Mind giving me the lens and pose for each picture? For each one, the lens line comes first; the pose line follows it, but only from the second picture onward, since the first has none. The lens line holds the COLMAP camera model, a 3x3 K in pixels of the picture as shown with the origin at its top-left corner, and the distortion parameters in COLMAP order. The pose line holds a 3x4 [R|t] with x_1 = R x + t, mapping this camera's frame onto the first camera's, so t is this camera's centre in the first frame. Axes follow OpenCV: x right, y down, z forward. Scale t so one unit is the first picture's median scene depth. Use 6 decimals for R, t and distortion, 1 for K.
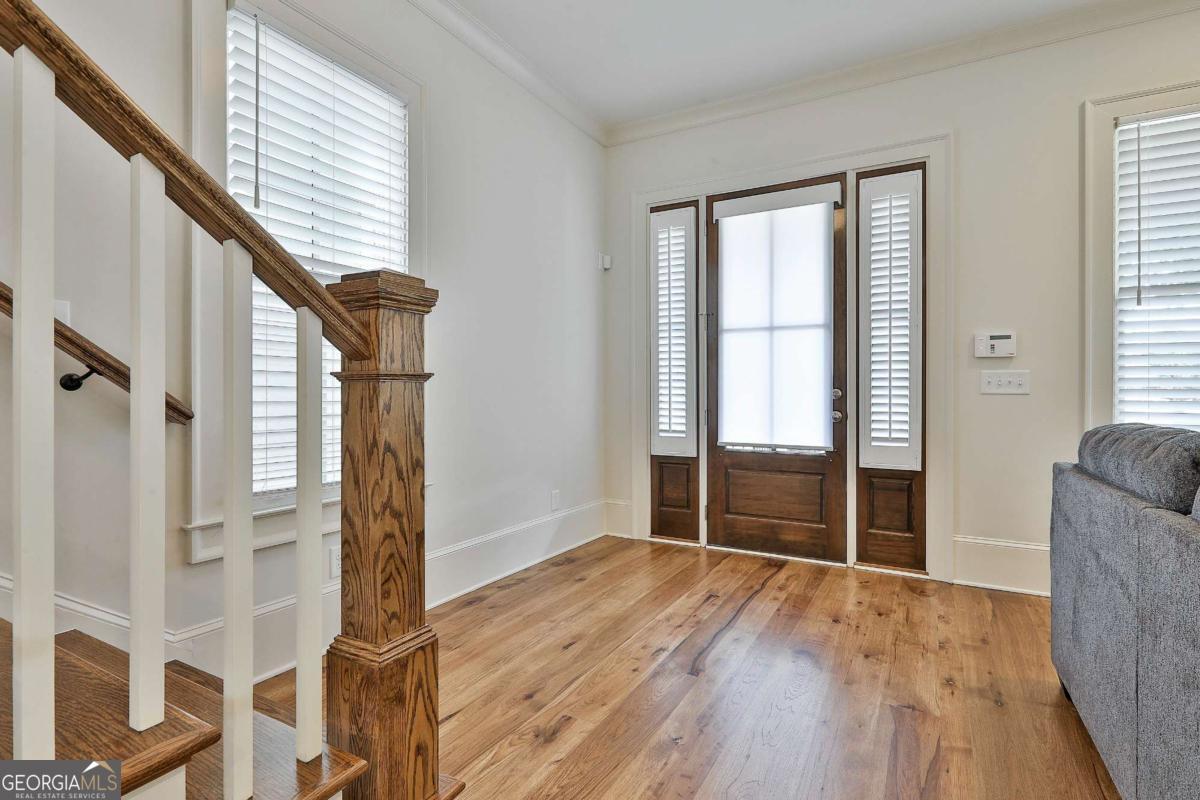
lens RADIAL K [[578.9, 0, 603.7], [0, 578.9, 393.8], [0, 0, 1]] dist [0.002732, 0.000277]
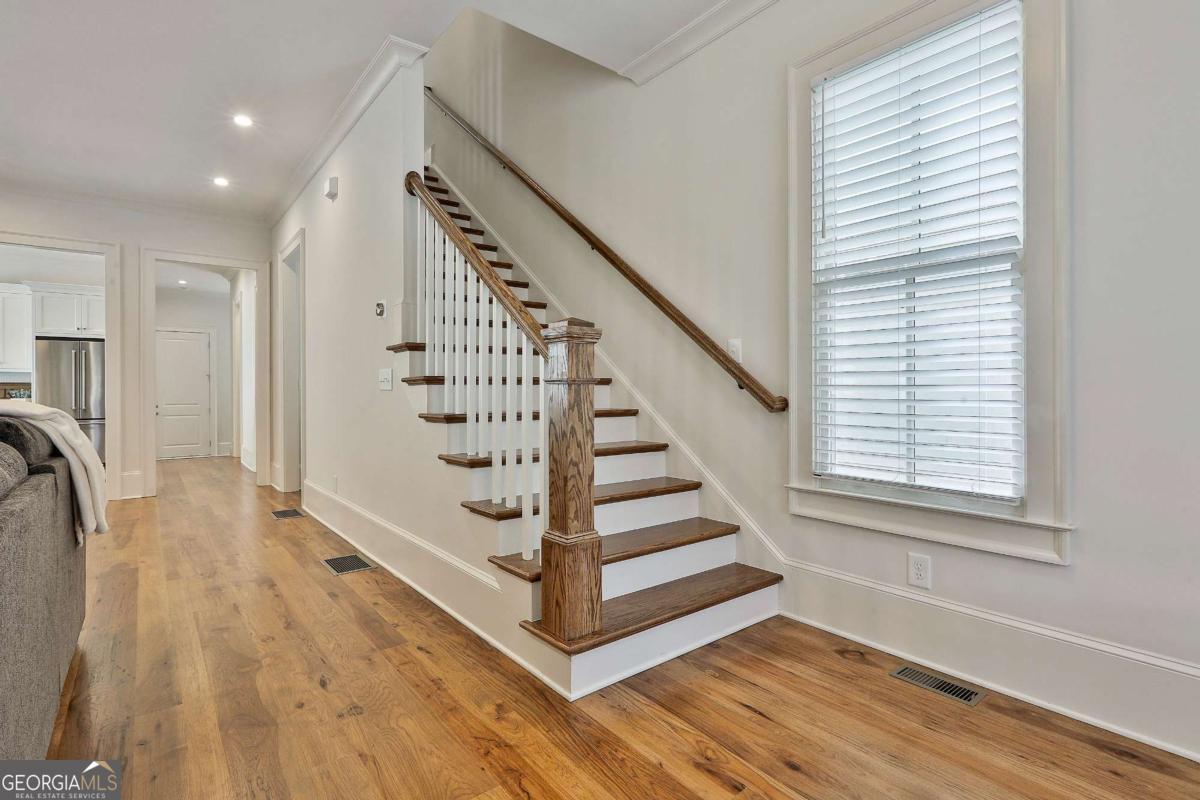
lens RADIAL K [[578.9, 0, 603.7], [0, 578.9, 393.8], [0, 0, 1]] dist [0.002732, 0.000277]
pose [[-0.370326, 0.005265, -0.928887, 0.625556], [-0.000790, 0.999982, 0.005983, -0.002199], [0.928901, 0.002950, -0.370315, 0.916482]]
